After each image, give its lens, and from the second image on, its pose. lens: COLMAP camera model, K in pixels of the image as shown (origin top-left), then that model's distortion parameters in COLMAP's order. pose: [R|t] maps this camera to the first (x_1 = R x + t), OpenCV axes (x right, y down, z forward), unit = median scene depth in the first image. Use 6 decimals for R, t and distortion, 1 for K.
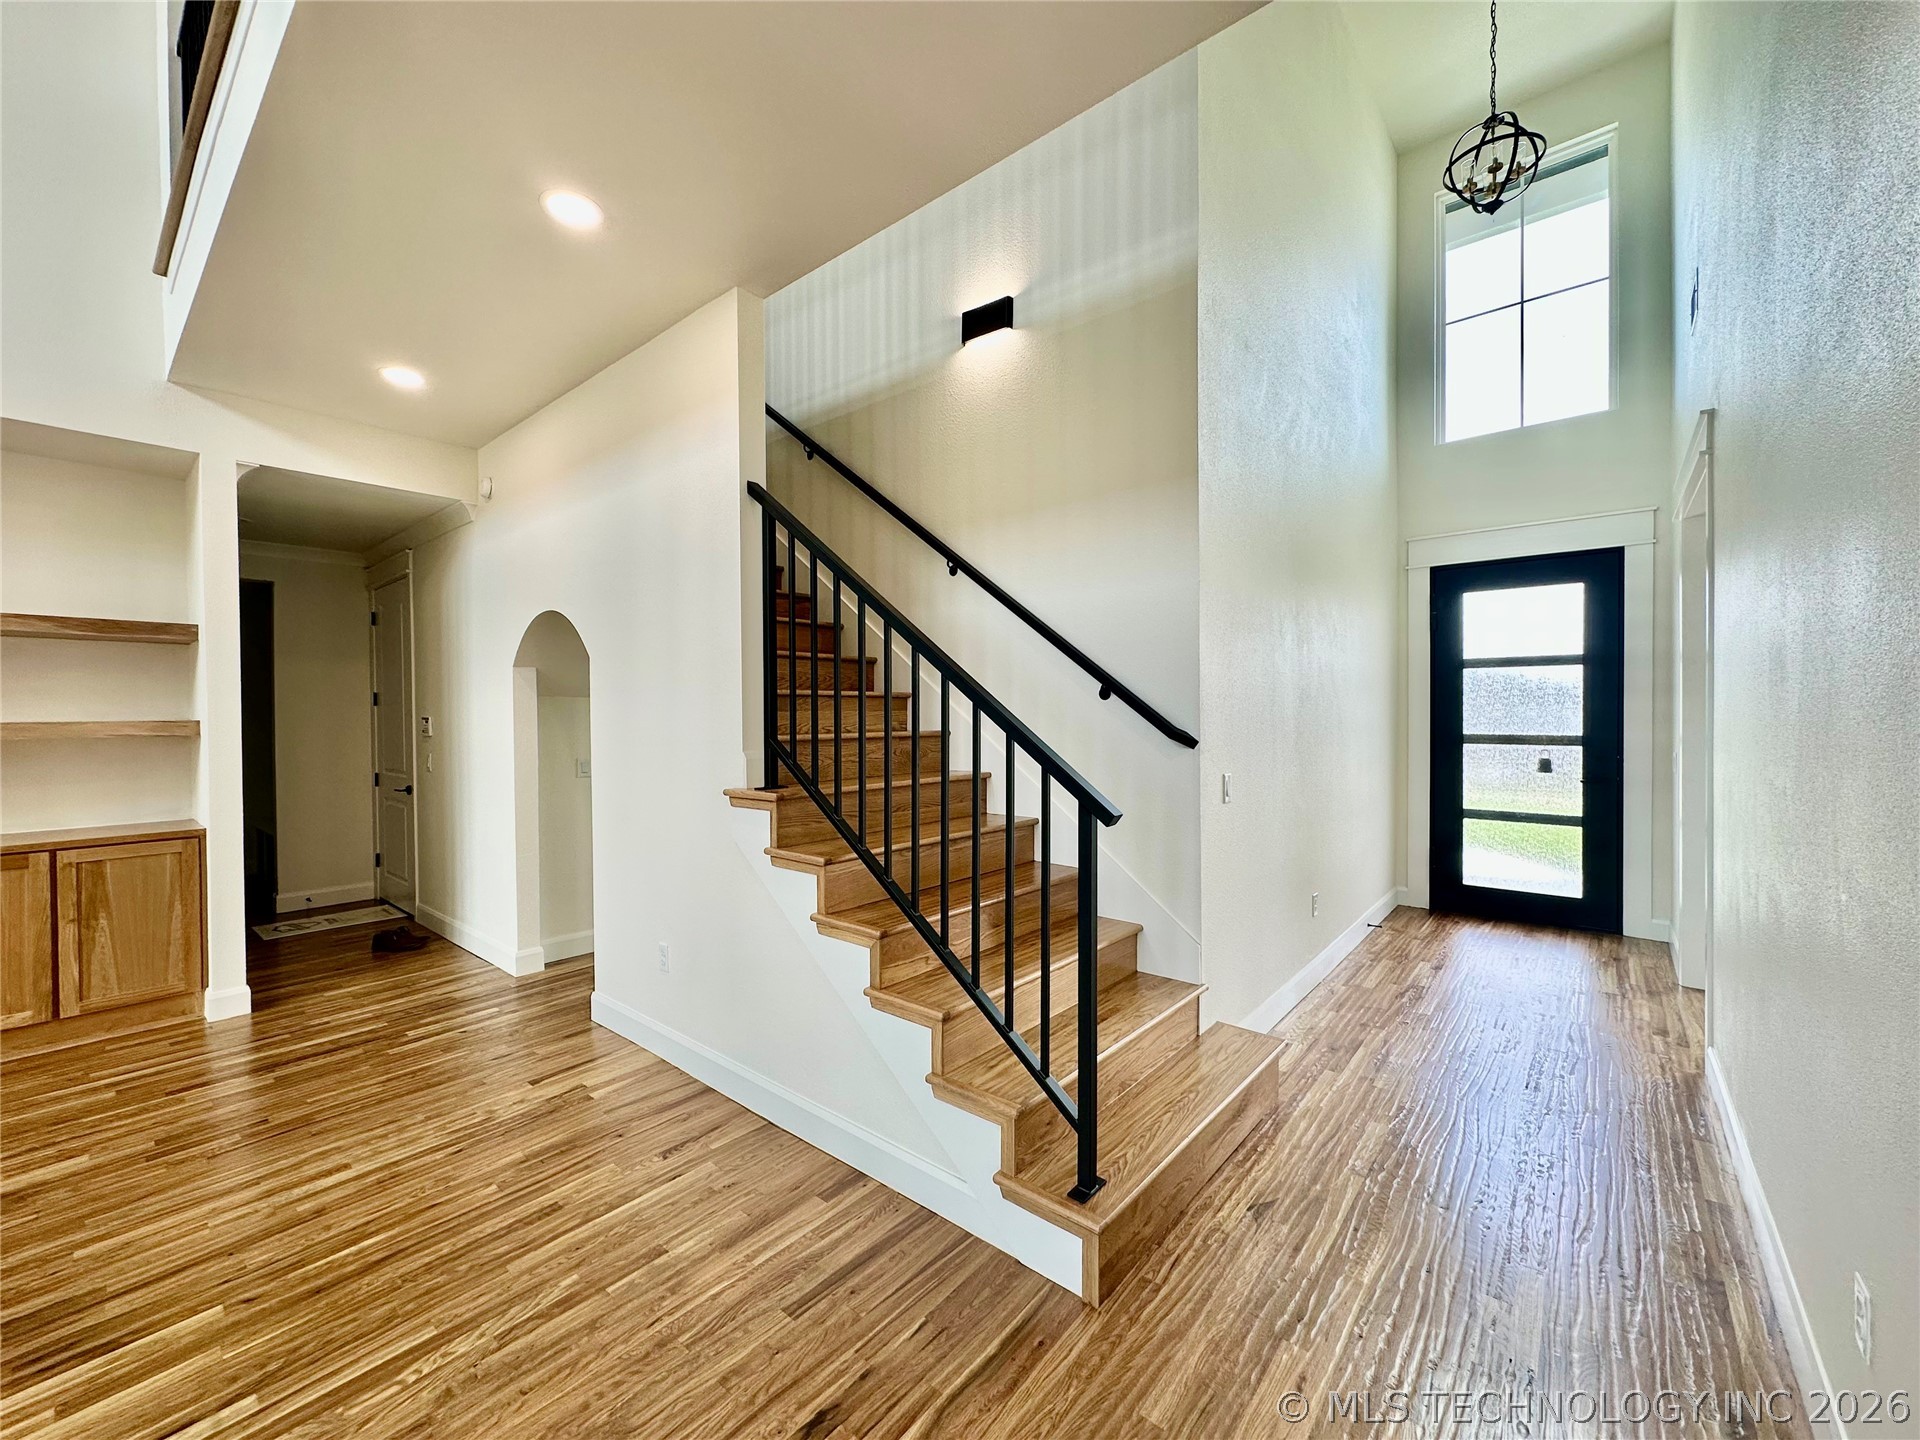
lens RADIAL K [[763.1, 0, 960.1], [0, 763.1, 722.1], [0, 0, 1]] dist [-0.000707, 0.000569]
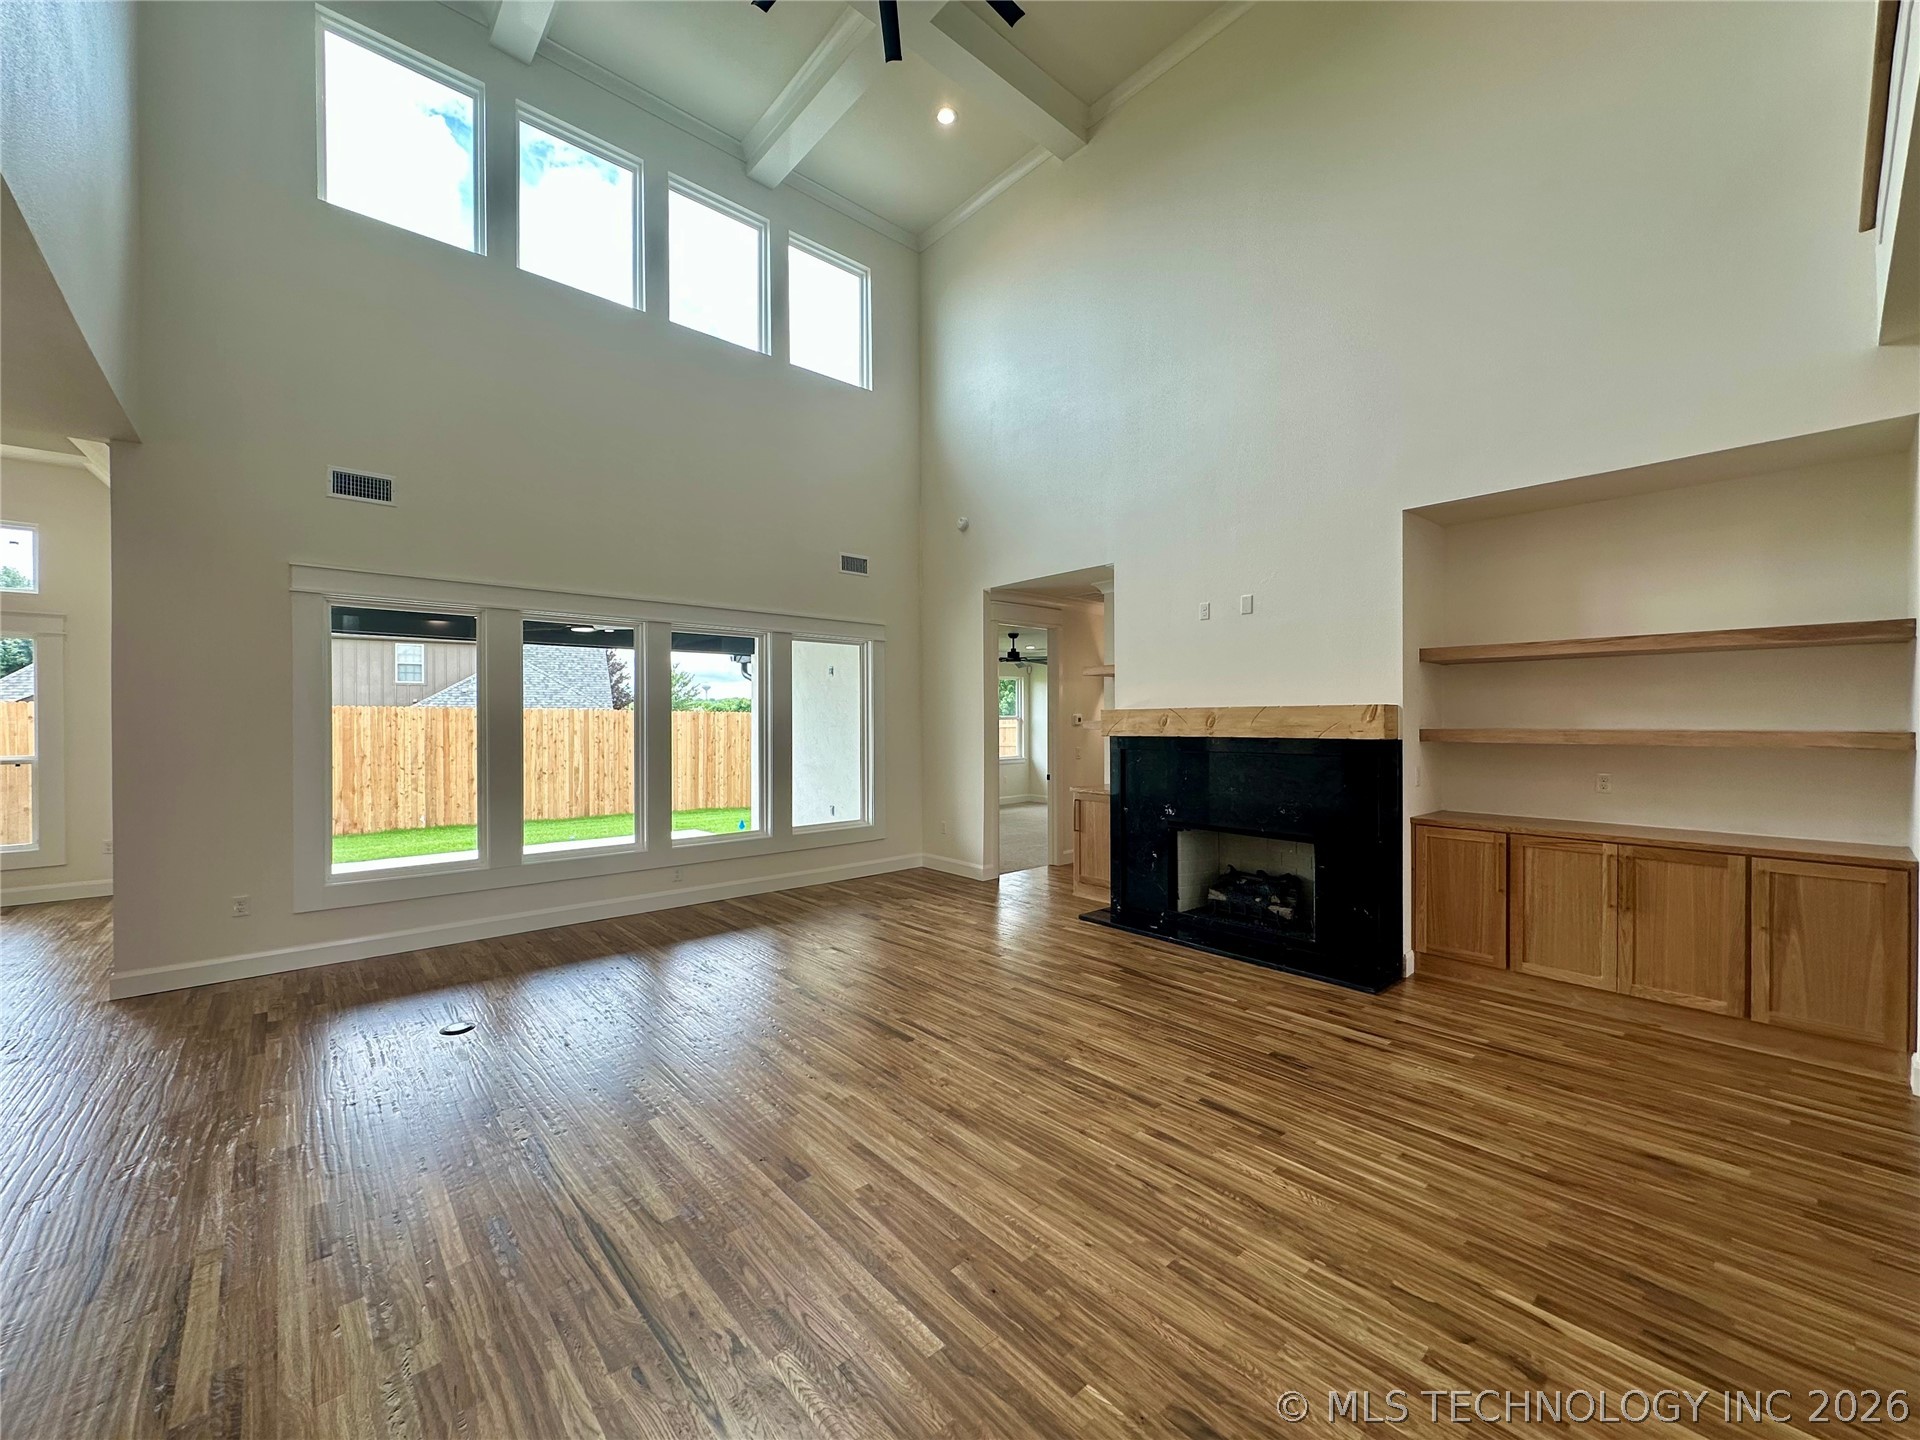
lens RADIAL K [[761.3, 0, 960.9], [0, 761.3, 721.5], [0, 0, 1]] dist [-0.002349, 0.000480]
pose [[-0.147935, 0.010316, -0.988943, -0.012696], [-0.010338, 0.999875, 0.011976, -0.014647], [0.988943, 0.011995, -0.147810, 0.090704]]
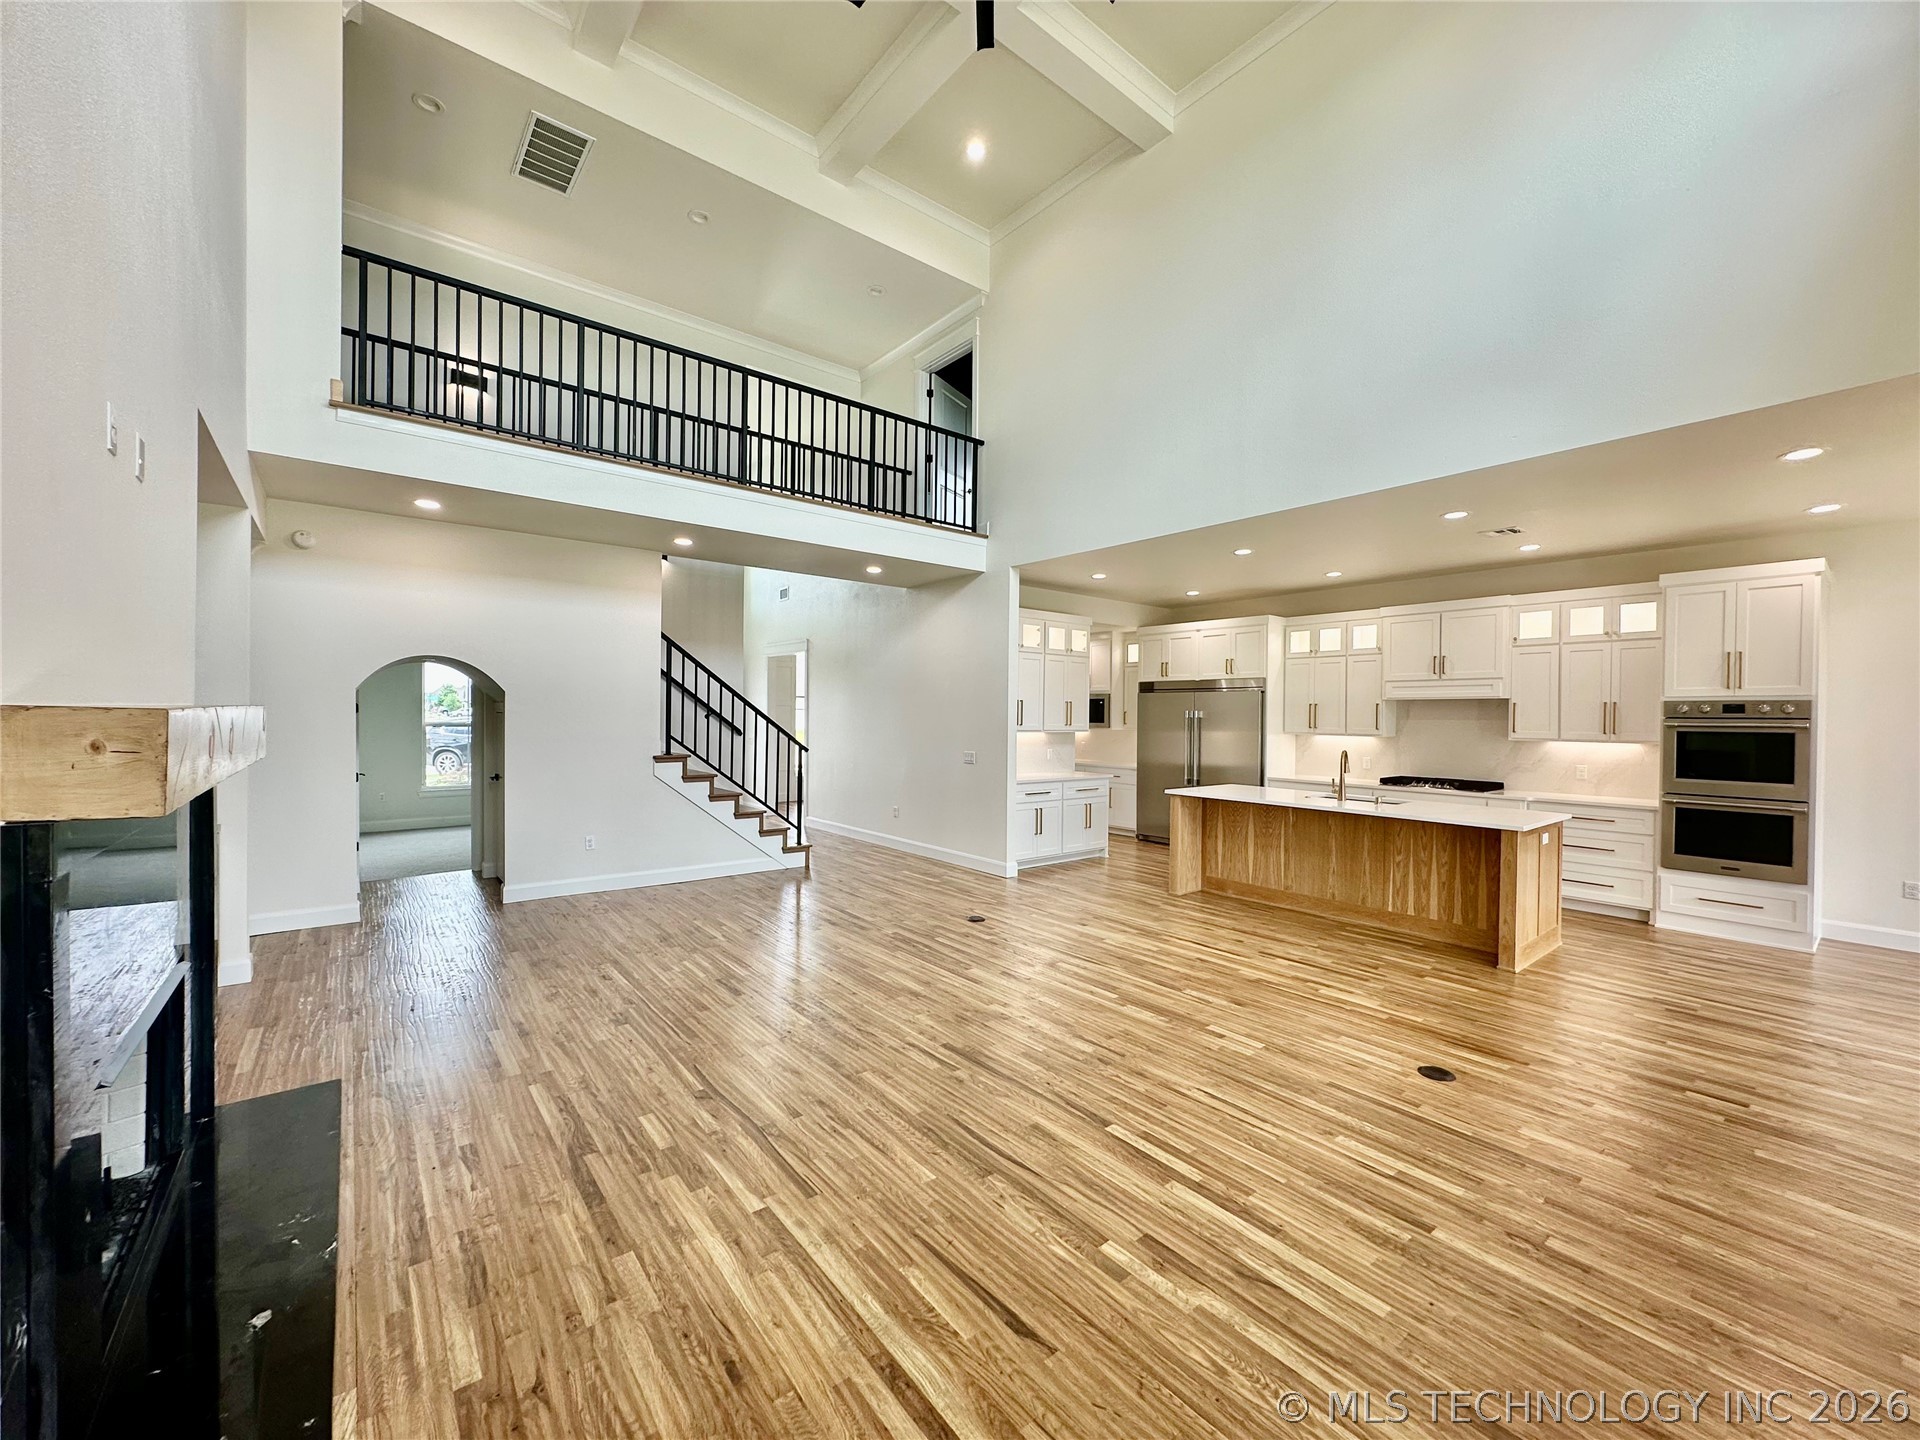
lens RADIAL K [[763.1, 0, 960.1], [0, 763.1, 722.1], [0, 0, 1]] dist [-0.000707, 0.000569]
pose [[0.198478, -0.000416, 0.980105, -2.046148], [0.000869, 1.000000, 0.000248, -0.016693], [-0.980105, 0.000802, 0.198478, -0.354041]]
